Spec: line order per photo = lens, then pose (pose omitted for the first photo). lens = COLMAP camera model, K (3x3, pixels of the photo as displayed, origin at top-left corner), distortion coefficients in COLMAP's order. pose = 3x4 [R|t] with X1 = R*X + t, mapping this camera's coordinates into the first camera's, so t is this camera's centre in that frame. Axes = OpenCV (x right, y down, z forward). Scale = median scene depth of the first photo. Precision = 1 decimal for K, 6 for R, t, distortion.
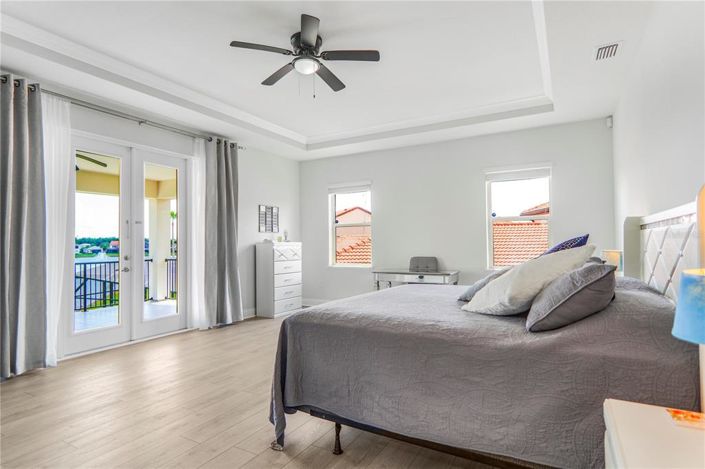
lens RADIAL K [[383.4, 0, 351.6], [0, 383.4, 238.8], [0, 0, 1]] dist [0.002938, -0.001203]
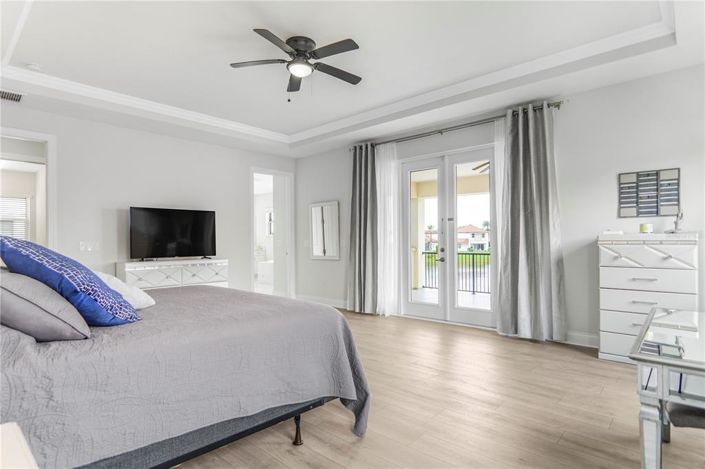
lens RADIAL K [[383.4, 0, 352.2], [0, 383.4, 236.0], [0, 0, 1]] dist [0.002938, -0.001203]
pose [[-0.218717, -0.005173, -0.975775, 0.585515], [0.020298, 0.999745, -0.009850, 0.011629], [0.975577, -0.021961, -0.218556, 0.916053]]
